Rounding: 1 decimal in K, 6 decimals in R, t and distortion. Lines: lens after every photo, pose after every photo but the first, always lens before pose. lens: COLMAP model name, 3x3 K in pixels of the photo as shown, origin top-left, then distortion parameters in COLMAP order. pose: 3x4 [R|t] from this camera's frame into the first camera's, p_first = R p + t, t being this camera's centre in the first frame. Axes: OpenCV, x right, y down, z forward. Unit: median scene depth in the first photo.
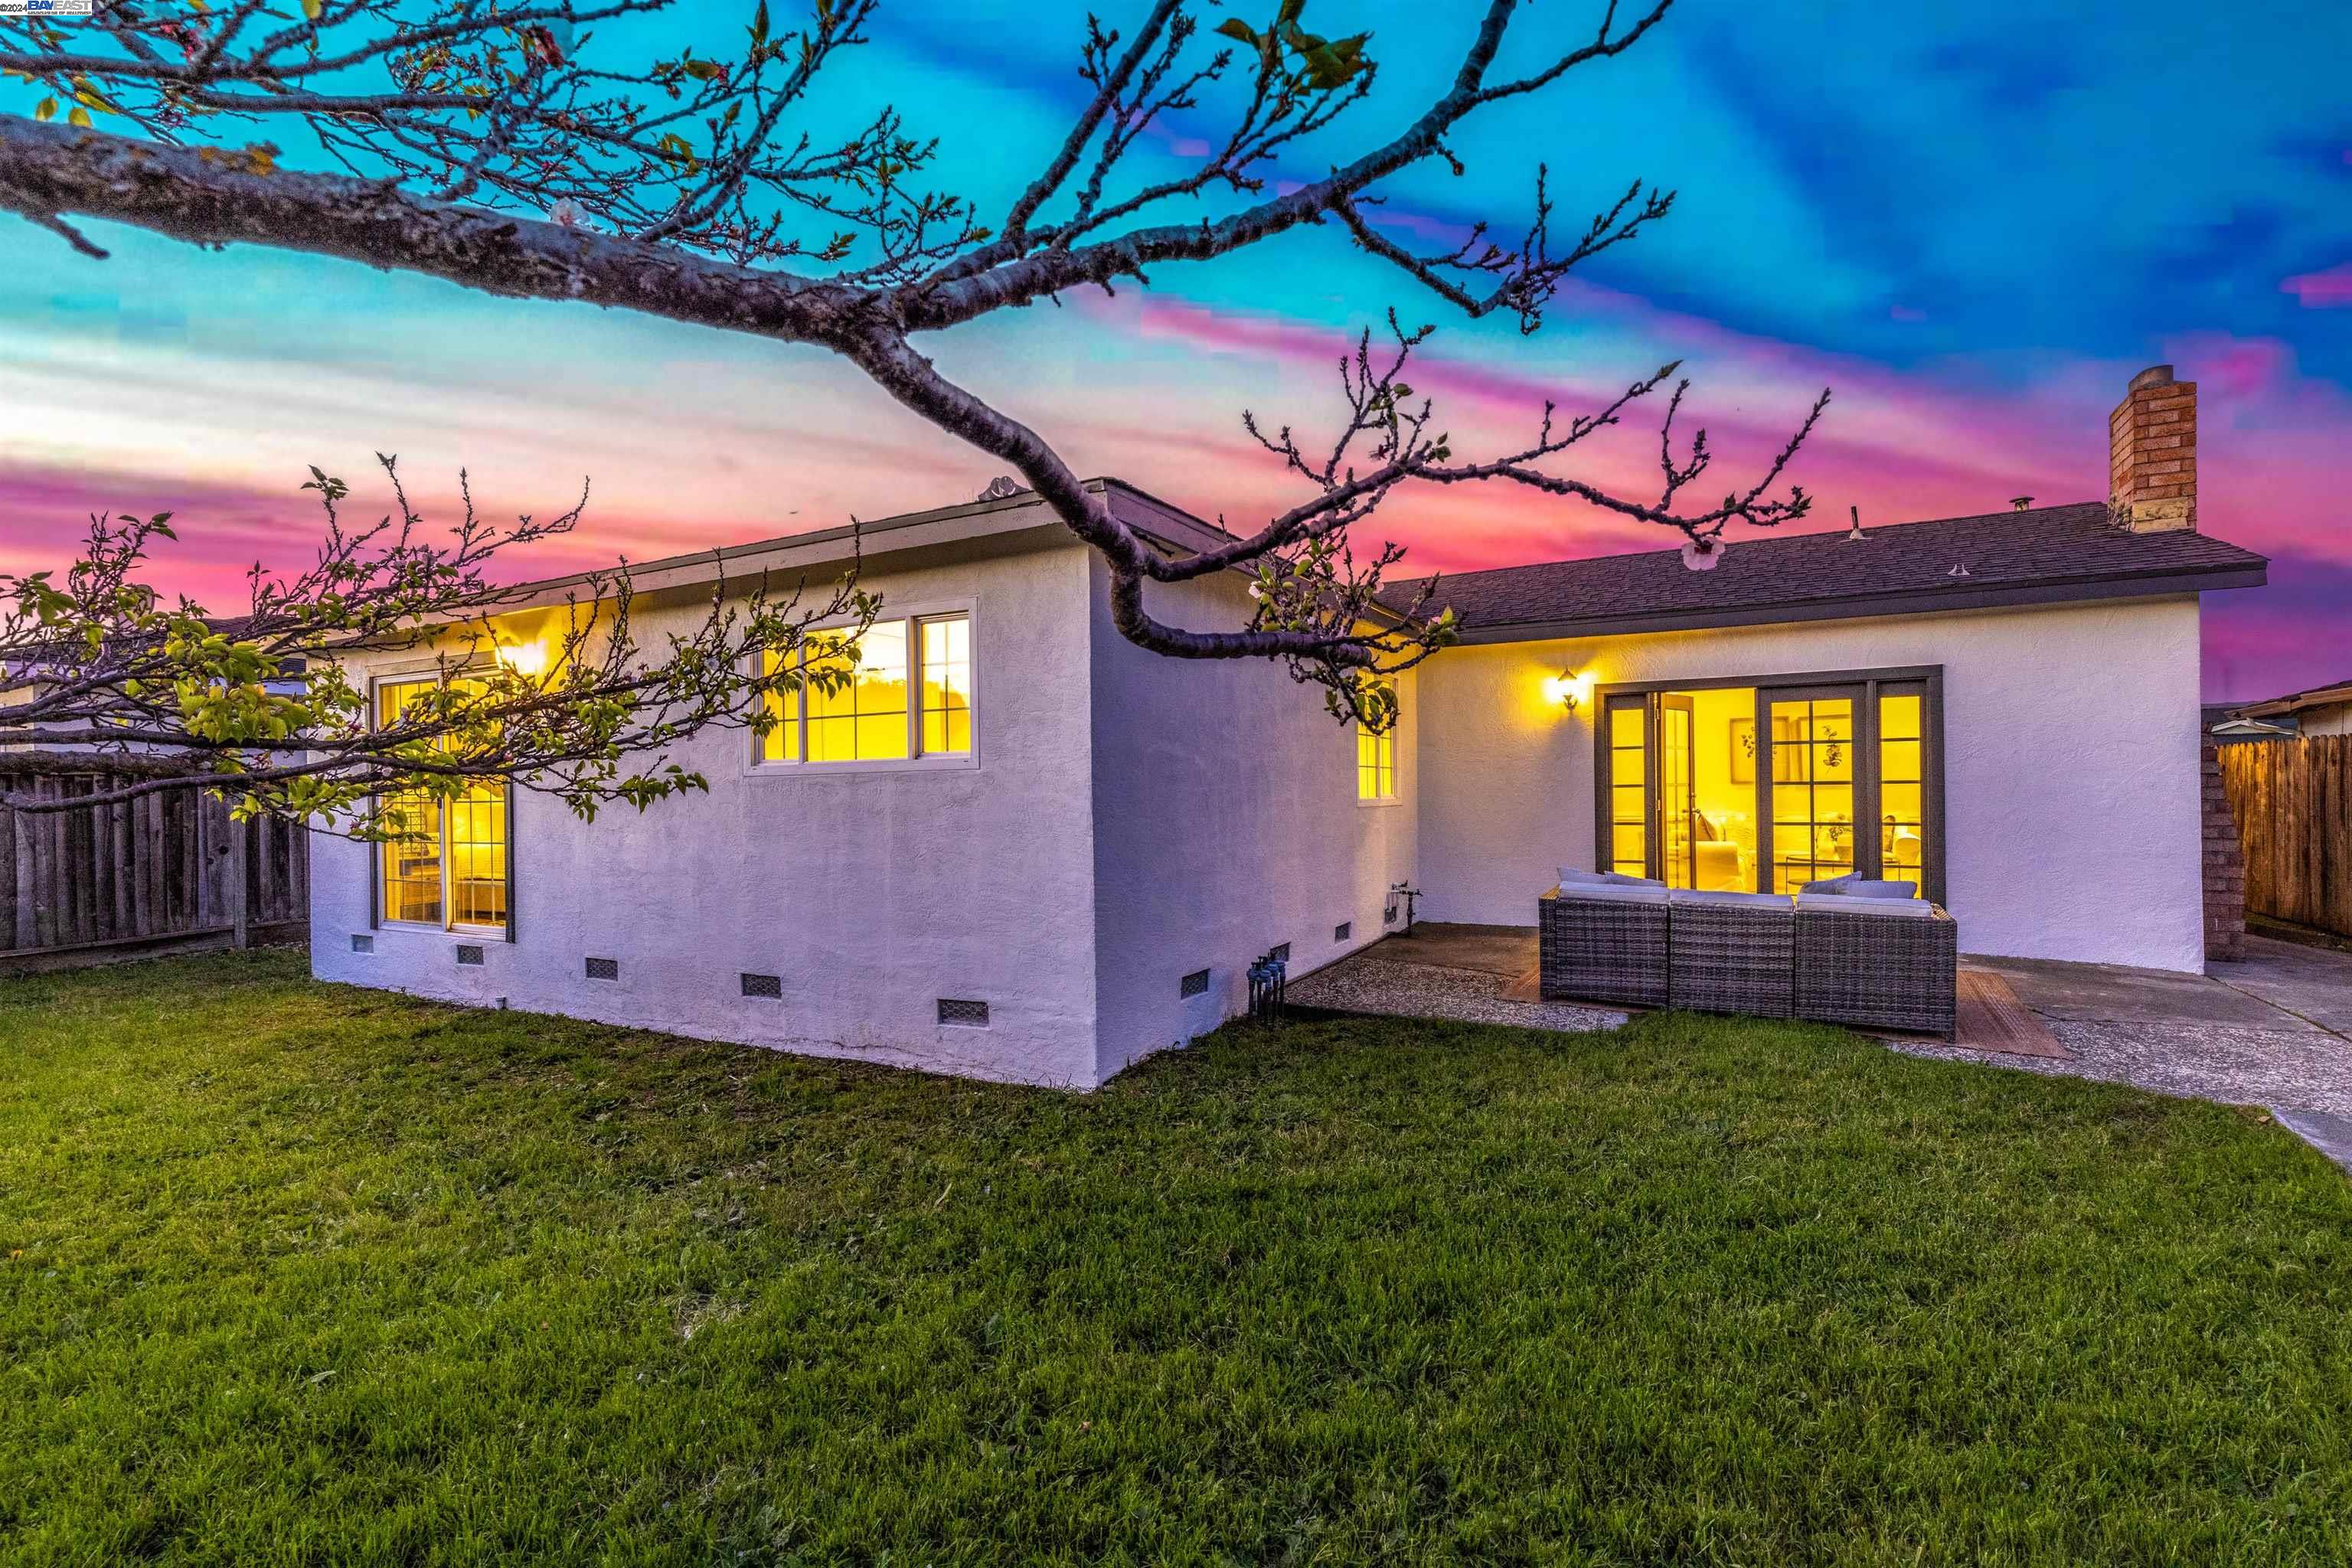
lens RADIAL K [[1065.3, 0, 1177.5], [0, 1065.3, 783.5], [0, 0, 1]] dist [0.004060, -0.000839]
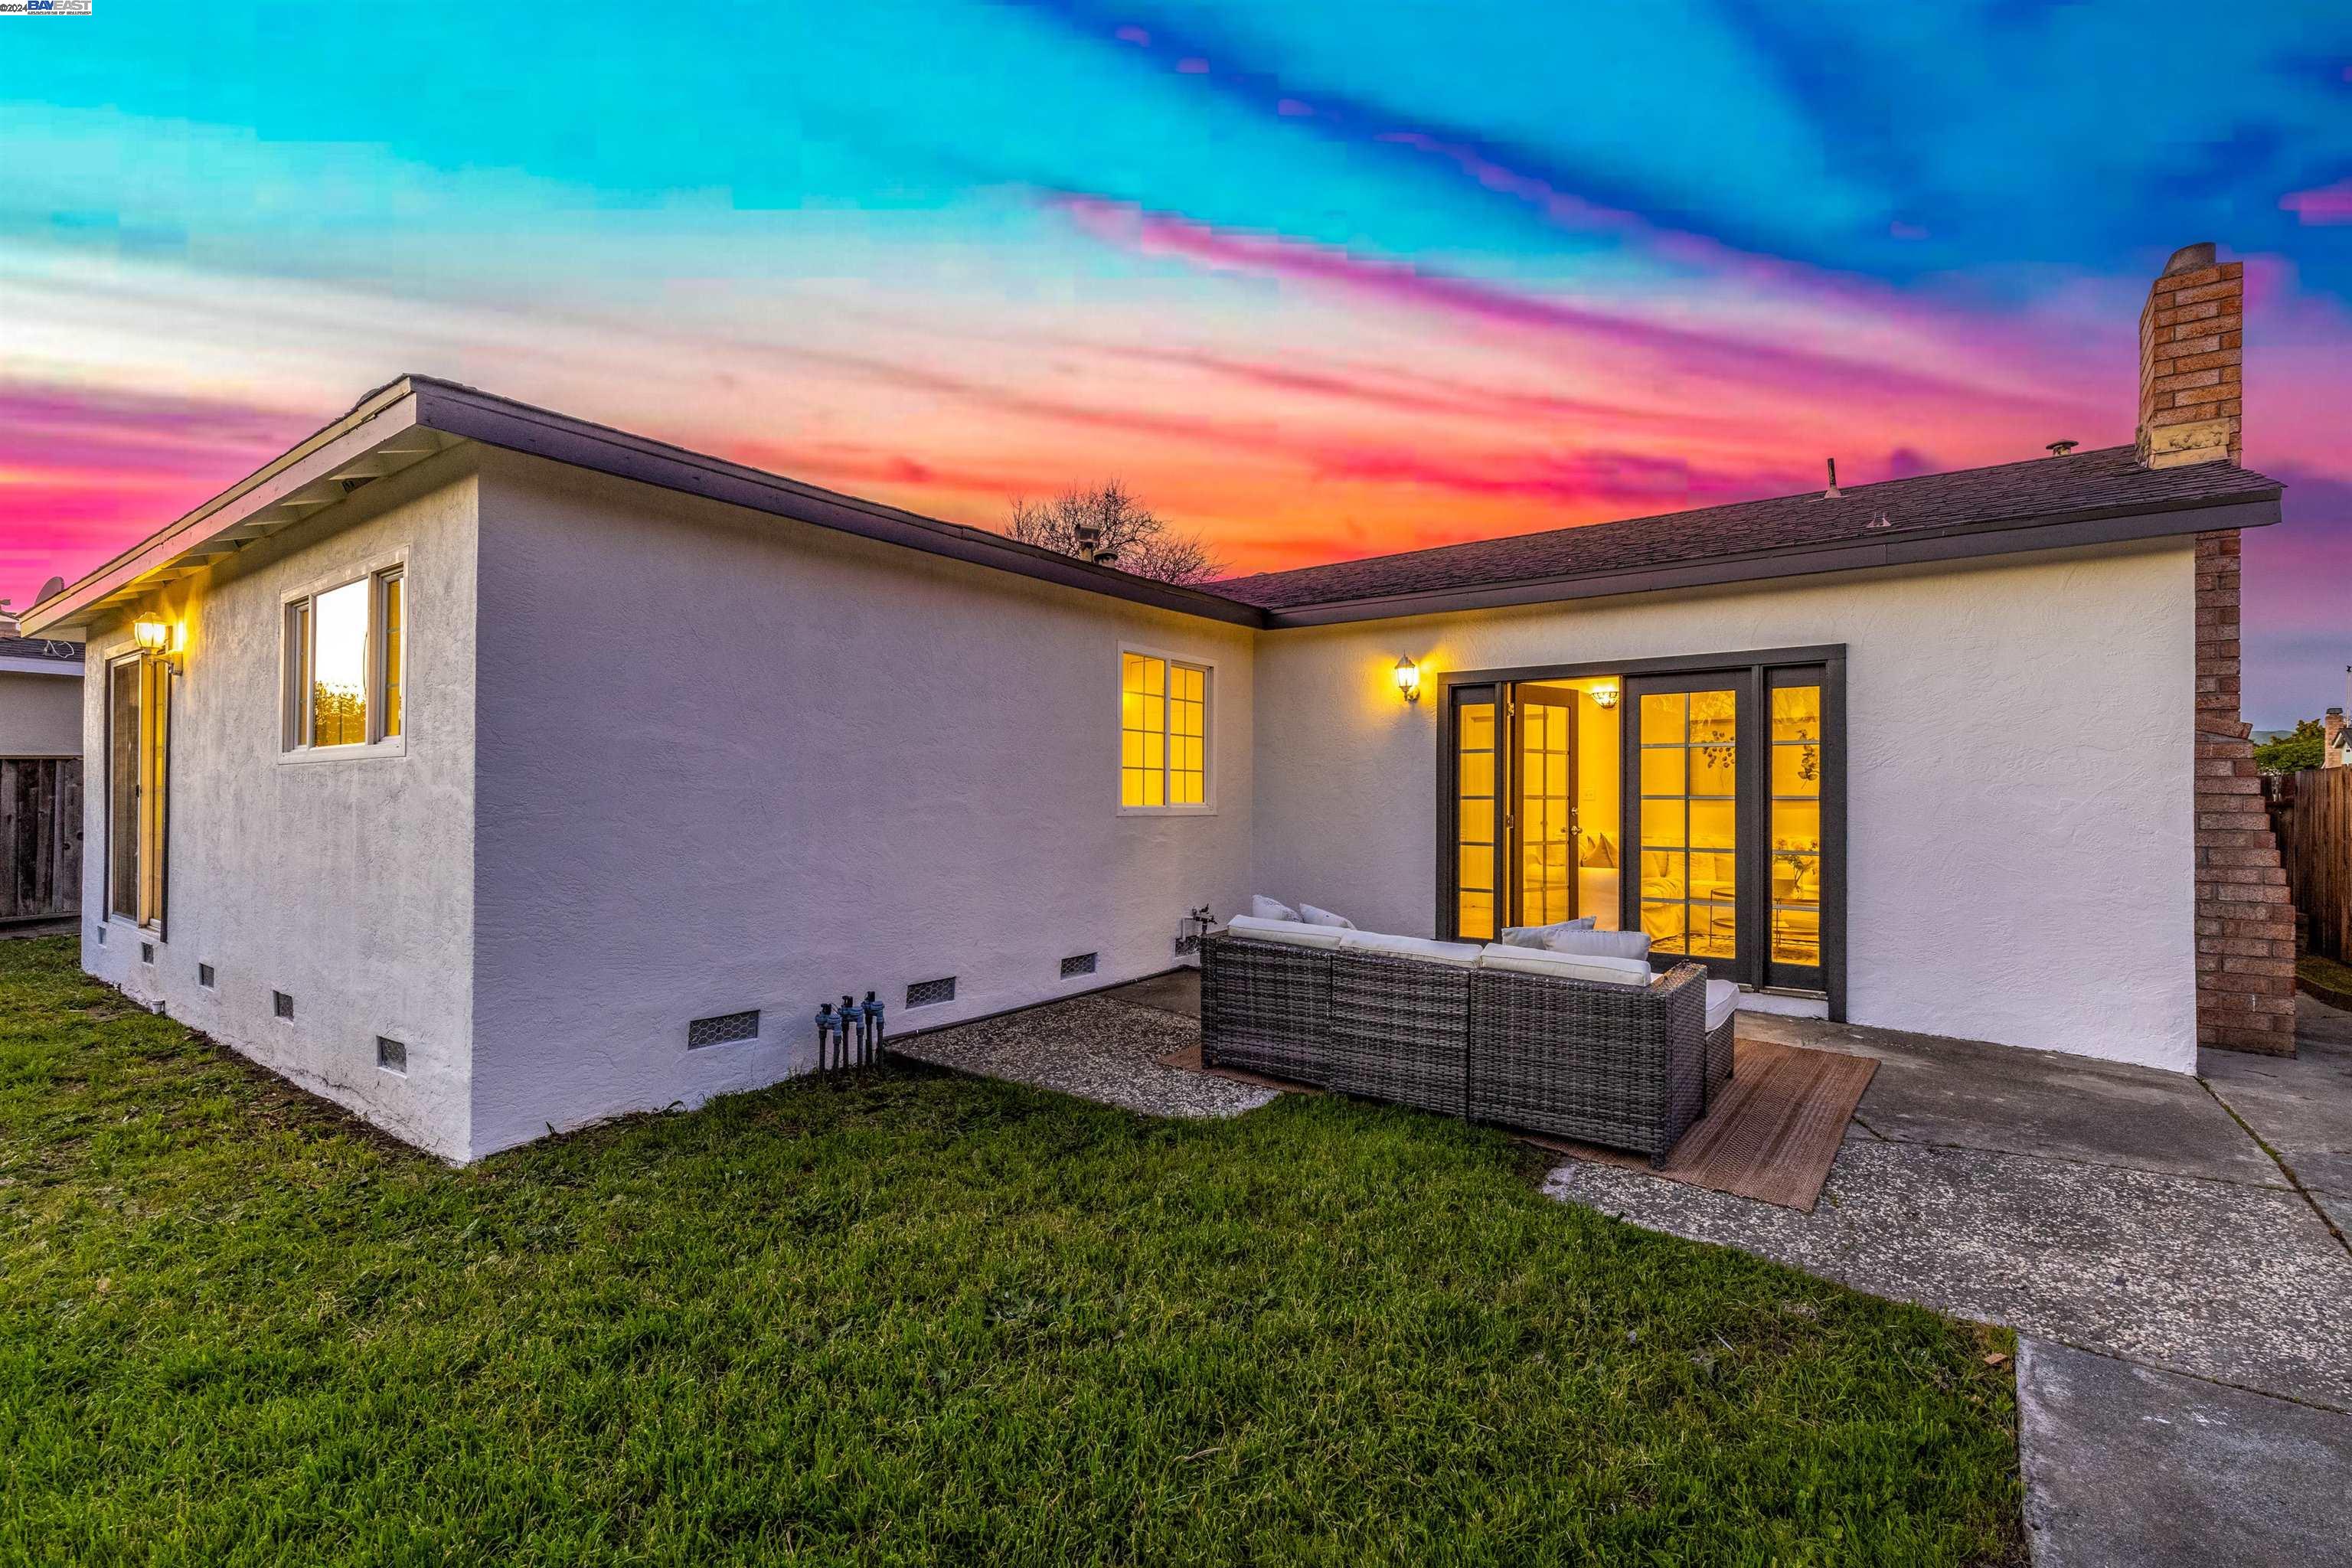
lens RADIAL K [[1065.3, 0, 1170.5], [0, 1065.3, 785.5], [0, 0, 1]] dist [0.004060, -0.000839]
pose [[0.990658, 0.017240, -0.135276, 0.329165], [-0.018084, 0.999824, -0.005016, 0.001470], [0.135166, 0.007415, 0.990795, 0.175371]]
